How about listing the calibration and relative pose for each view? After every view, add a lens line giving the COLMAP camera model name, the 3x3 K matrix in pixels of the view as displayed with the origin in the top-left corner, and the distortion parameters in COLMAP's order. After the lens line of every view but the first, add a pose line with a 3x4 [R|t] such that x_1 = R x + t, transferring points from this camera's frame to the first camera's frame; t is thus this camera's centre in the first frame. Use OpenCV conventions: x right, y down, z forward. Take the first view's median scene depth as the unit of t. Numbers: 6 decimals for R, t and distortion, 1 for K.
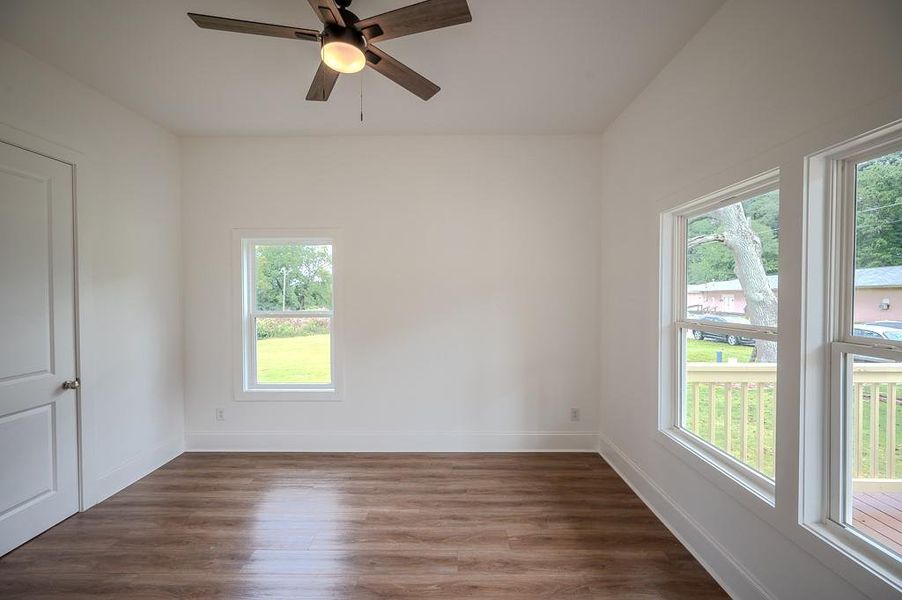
lens RADIAL K [[373.9, 0, 451.0], [0, 373.9, 300.0], [0, 0, 1]] dist [0.000295, -0.000113]
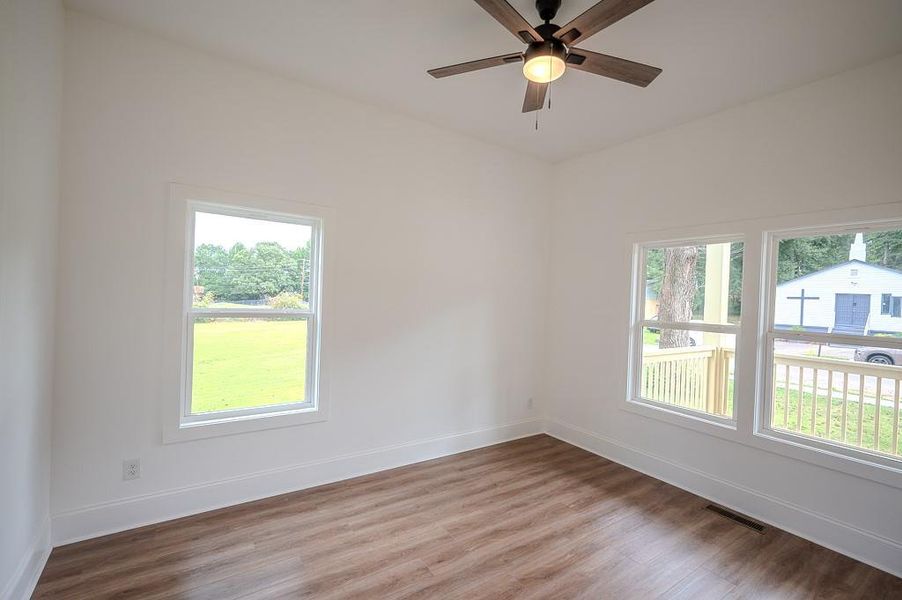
lens RADIAL K [[415.1, 0, 482.9], [0, 415.1, 295.0], [0, 0, 1]] dist [0.001442, 0.000459]
pose [[0.794632, 0.036572, 0.605989, -0.696631], [-0.034865, 0.999286, -0.014589, 0.002003], [-0.606090, -0.009535, 0.795339, 0.106999]]
